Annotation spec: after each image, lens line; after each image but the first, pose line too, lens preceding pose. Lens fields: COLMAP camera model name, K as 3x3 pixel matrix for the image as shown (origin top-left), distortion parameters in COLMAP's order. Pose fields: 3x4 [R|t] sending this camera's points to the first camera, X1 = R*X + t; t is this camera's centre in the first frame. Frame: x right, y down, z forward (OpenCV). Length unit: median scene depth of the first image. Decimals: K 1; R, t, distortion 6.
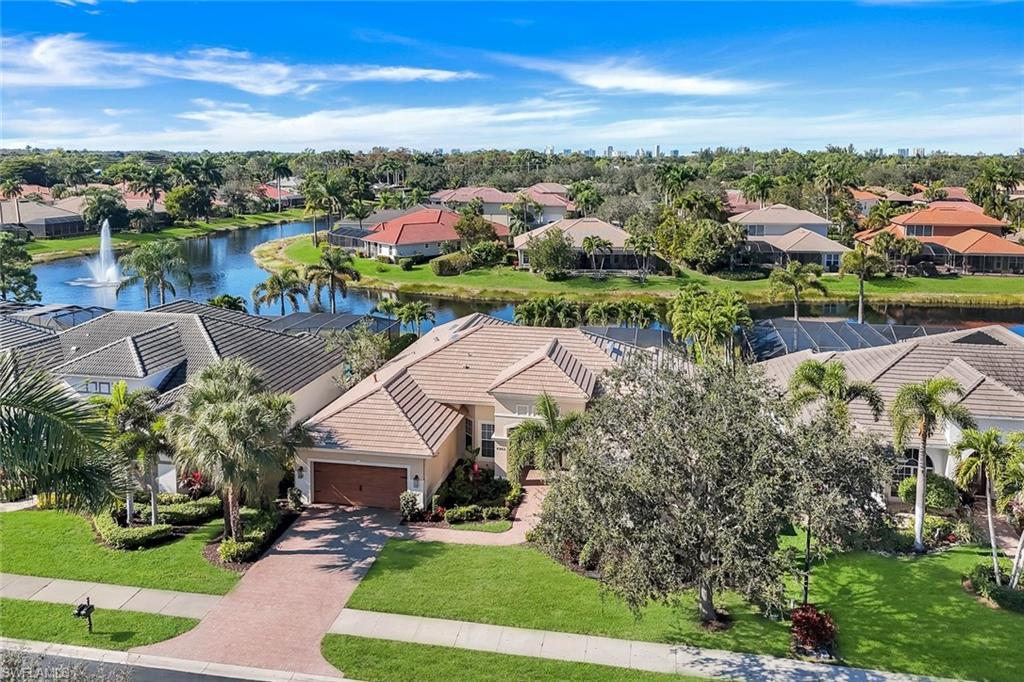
lens RADIAL K [[781.8, 0, 512.0], [0, 781.8, 341.0], [0, 0, 1]] dist [0.047558, -0.001214]
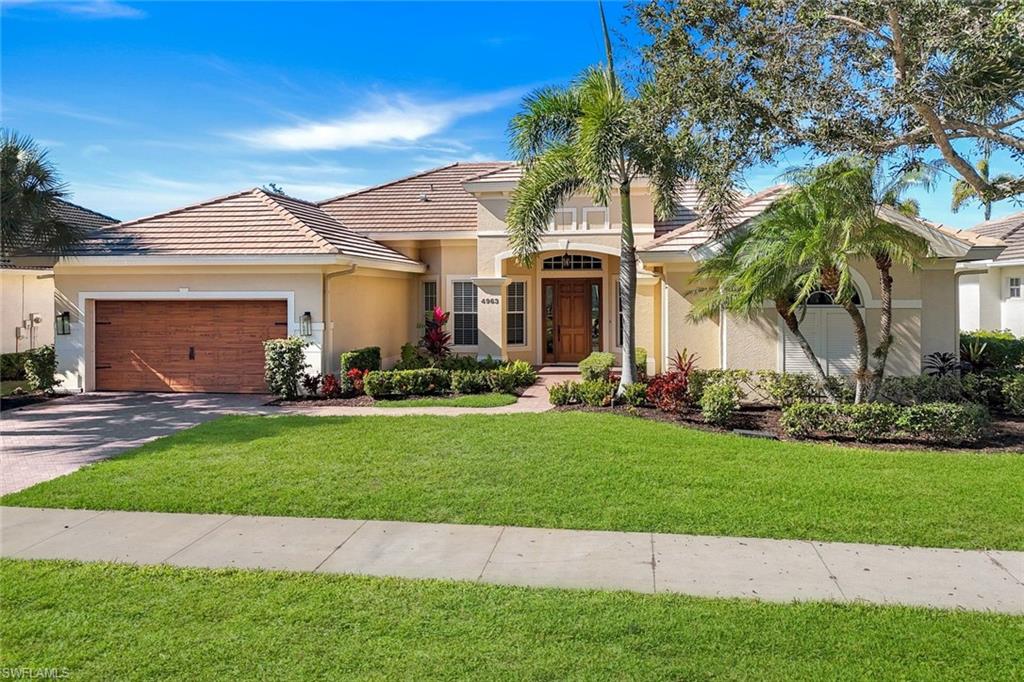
lens RADIAL K [[781.8, 0, 512.0], [0, 781.8, 341.0], [0, 0, 1]] dist [0.047558, -0.001214]
pose [[0.999613, -0.023921, 0.014208, -0.008050], [0.025768, 0.988572, -0.148529, 0.260046], [-0.010493, 0.148837, 0.988806, 0.541548]]
